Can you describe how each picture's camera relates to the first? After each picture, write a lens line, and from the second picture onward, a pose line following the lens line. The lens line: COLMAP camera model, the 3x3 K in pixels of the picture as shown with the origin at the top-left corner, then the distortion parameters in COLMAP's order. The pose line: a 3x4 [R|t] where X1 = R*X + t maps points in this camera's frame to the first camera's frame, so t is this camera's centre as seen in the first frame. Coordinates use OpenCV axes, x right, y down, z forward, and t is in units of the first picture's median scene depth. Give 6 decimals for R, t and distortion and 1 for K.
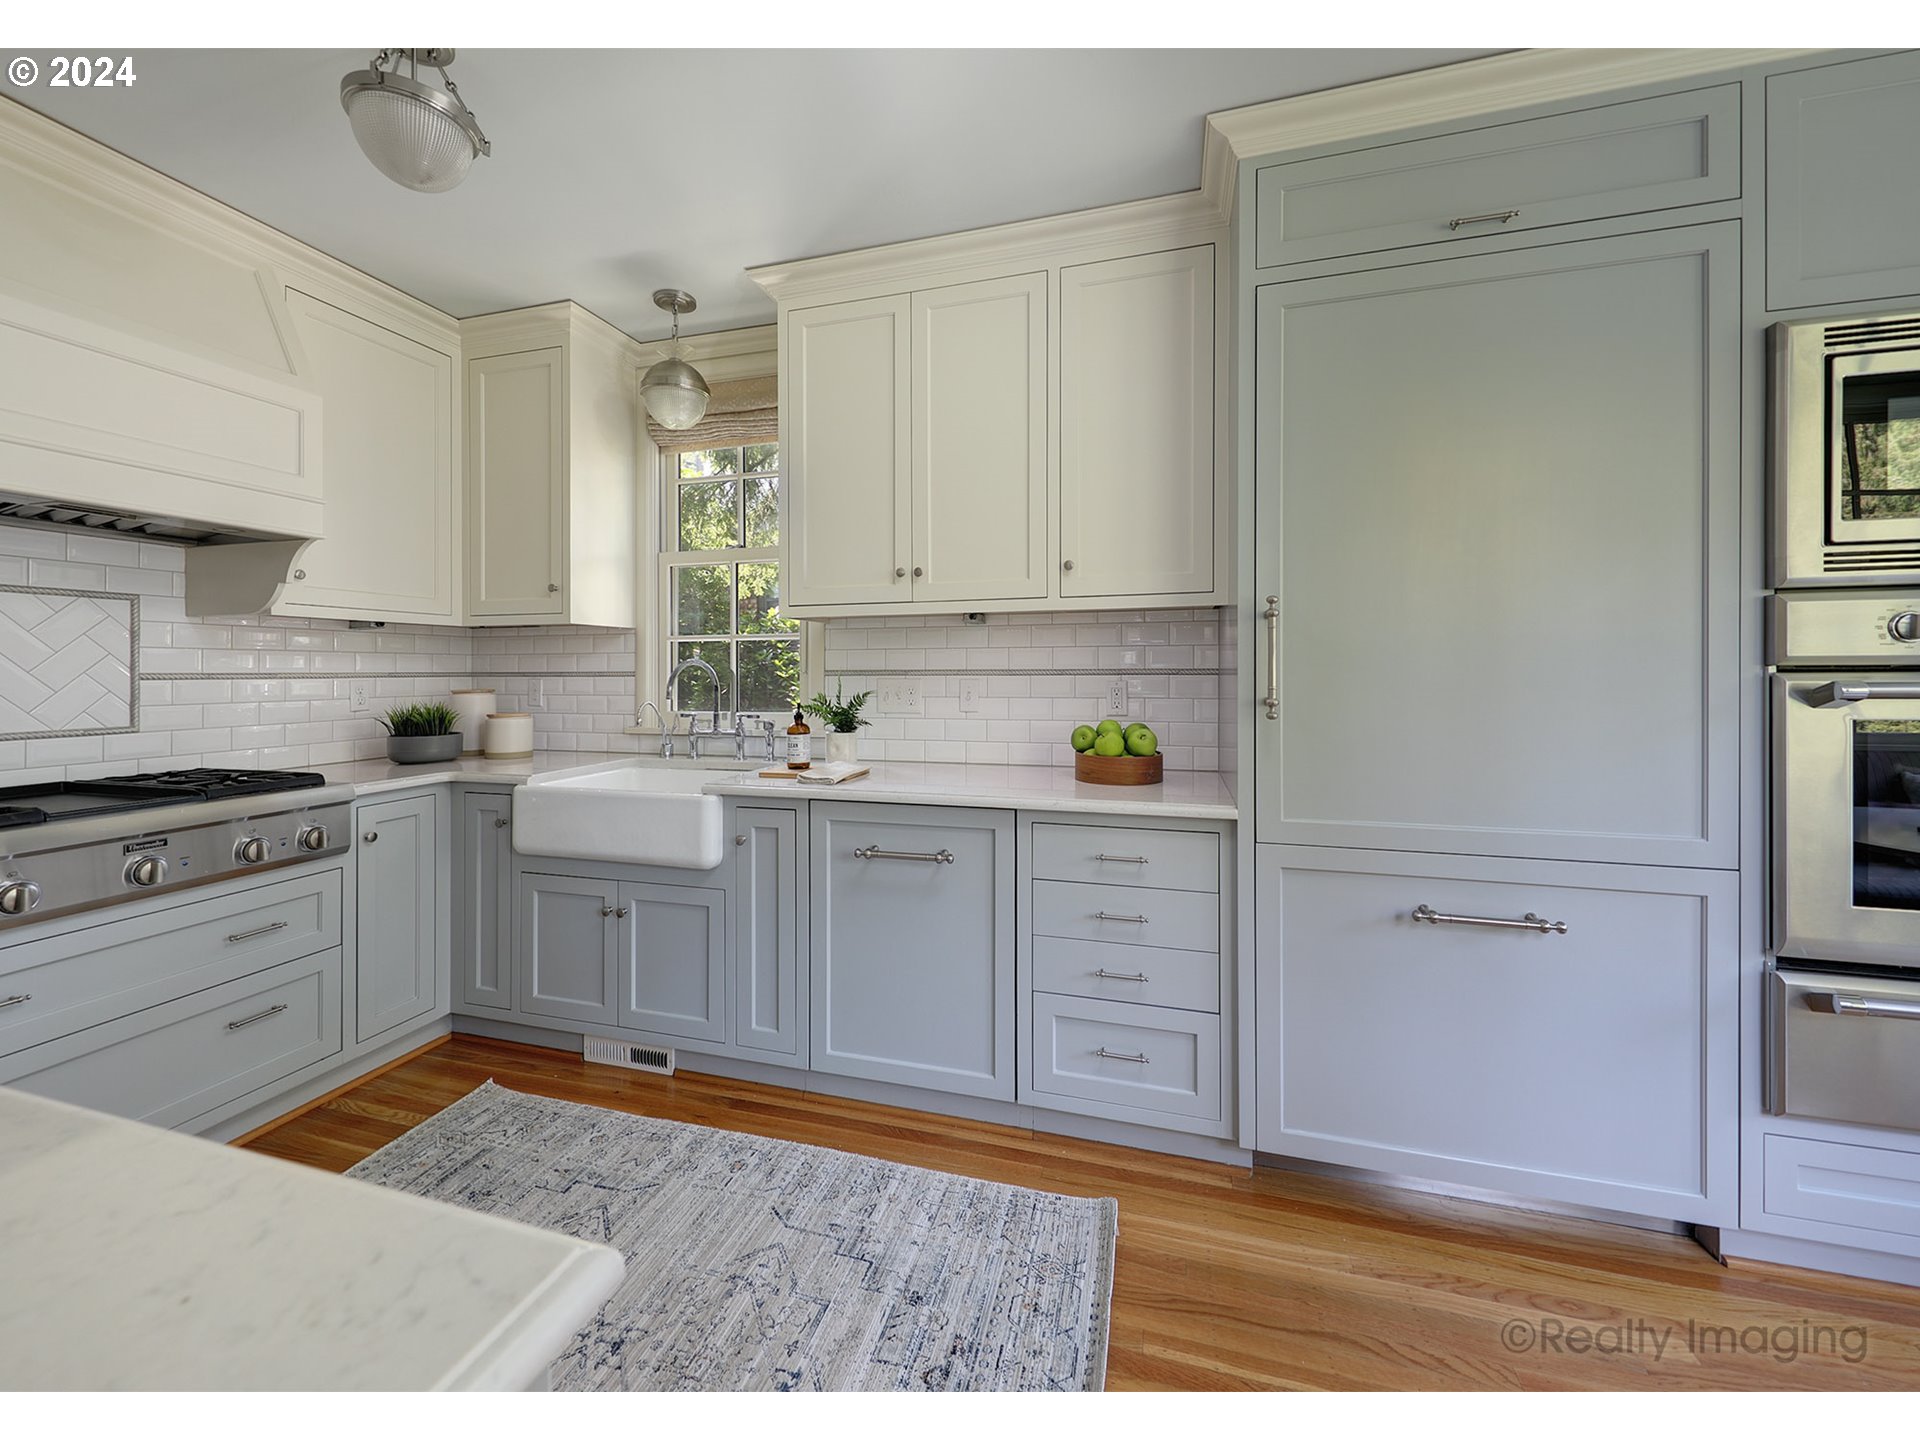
lens RADIAL K [[760.4, 0, 951.1], [0, 760.4, 673.4], [0, 0, 1]] dist [0.000926, -0.007555]
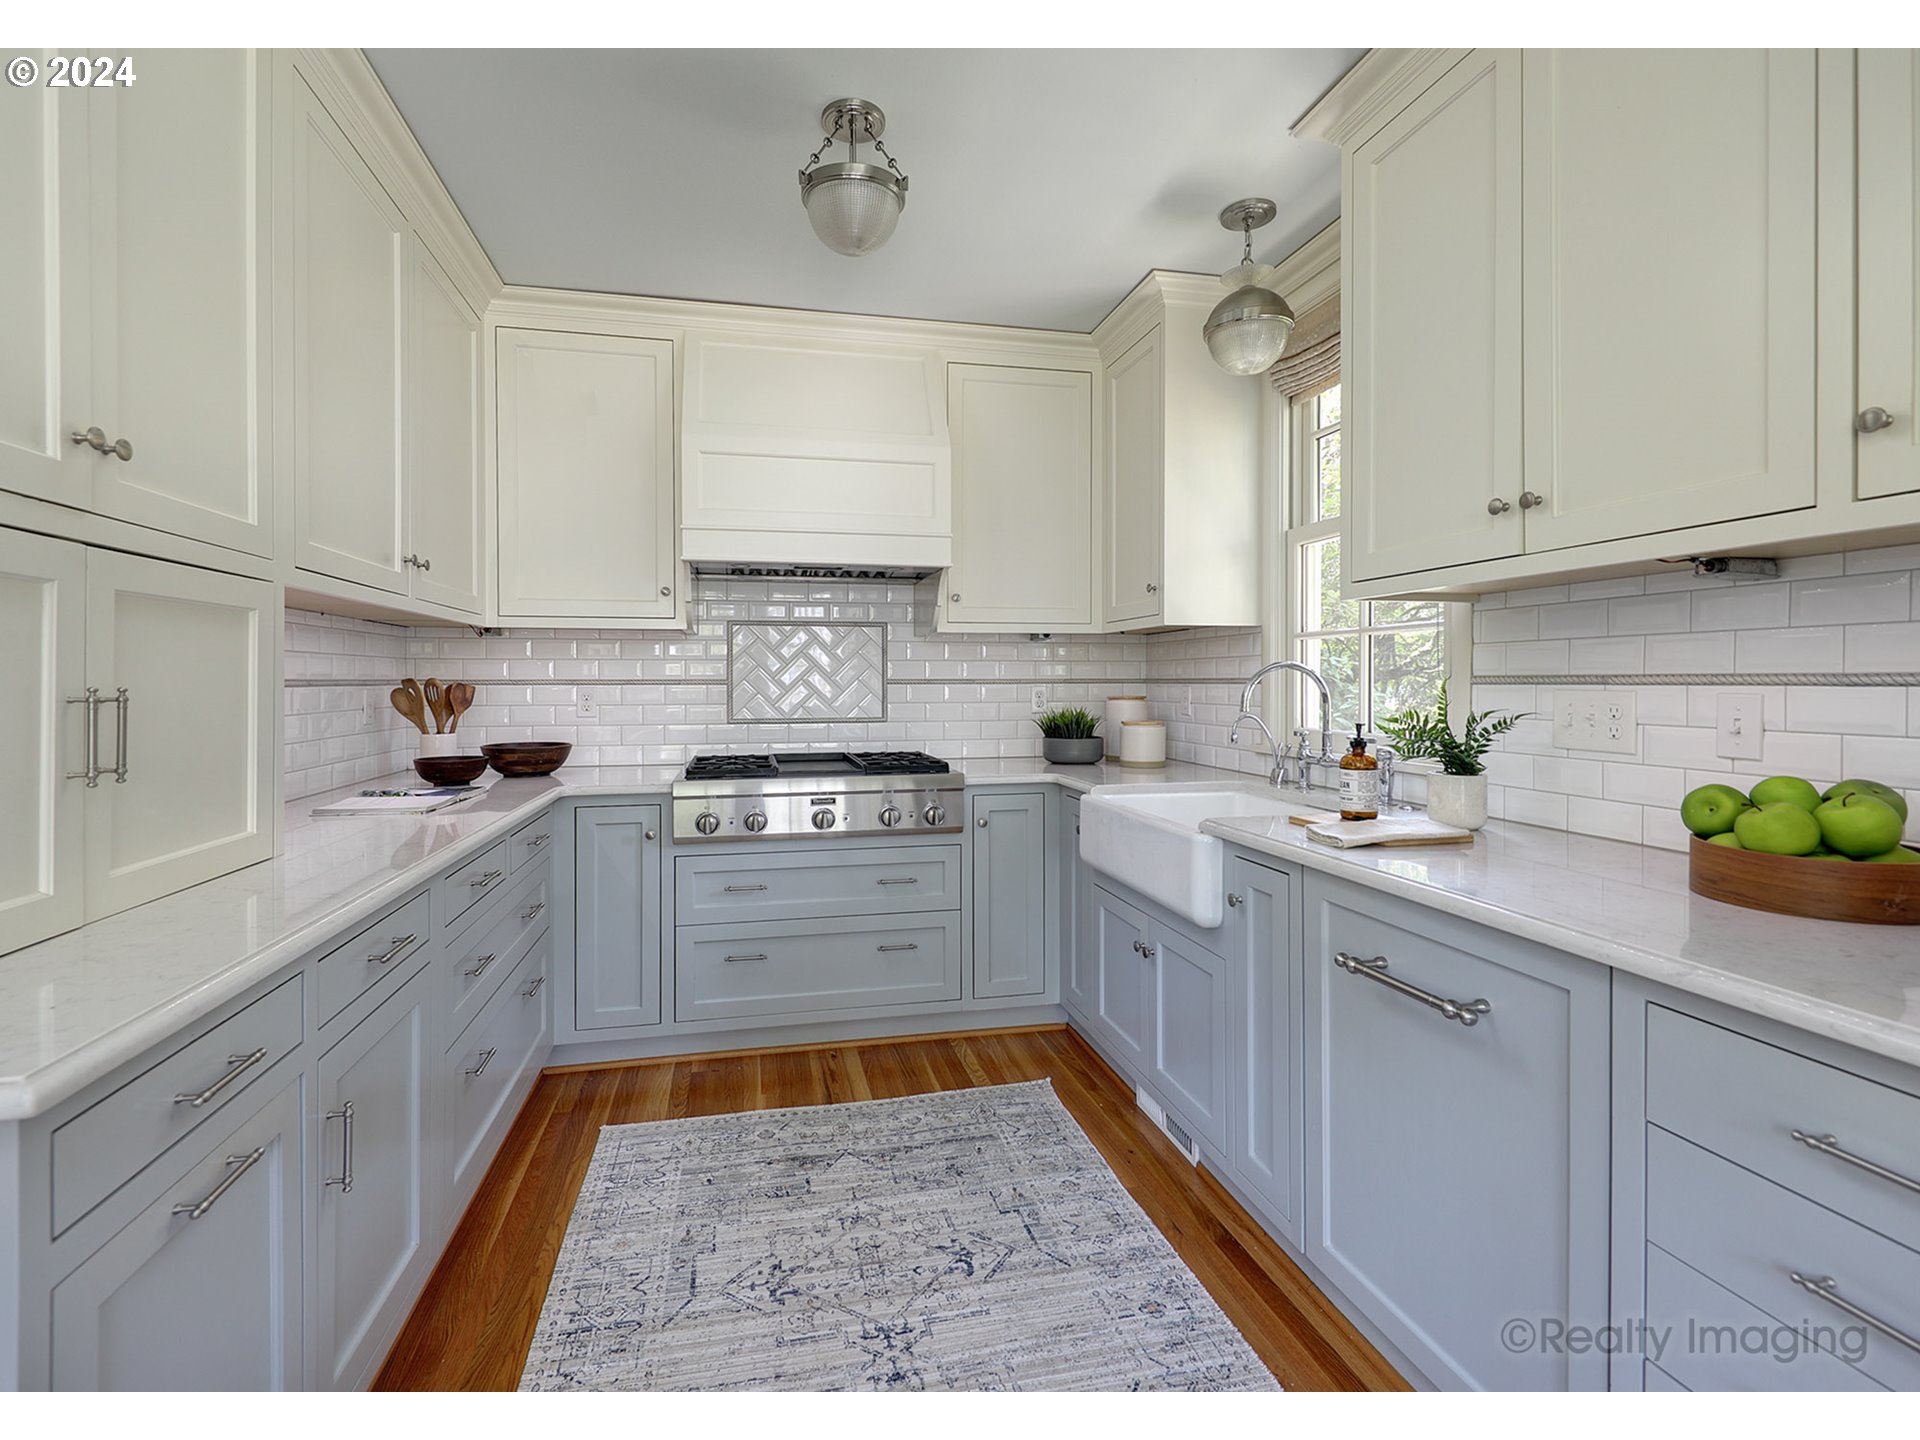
lens RADIAL K [[838.8, 0, 898.3], [0, 838.8, 690.7], [0, 0, 1]] dist [0.010494, -0.012236]
pose [[0.460623, 0.013006, -0.887500, 0.302995], [-0.001917, 0.999905, 0.013659, -0.000530], [0.887594, -0.004591, 0.460605, 0.310802]]
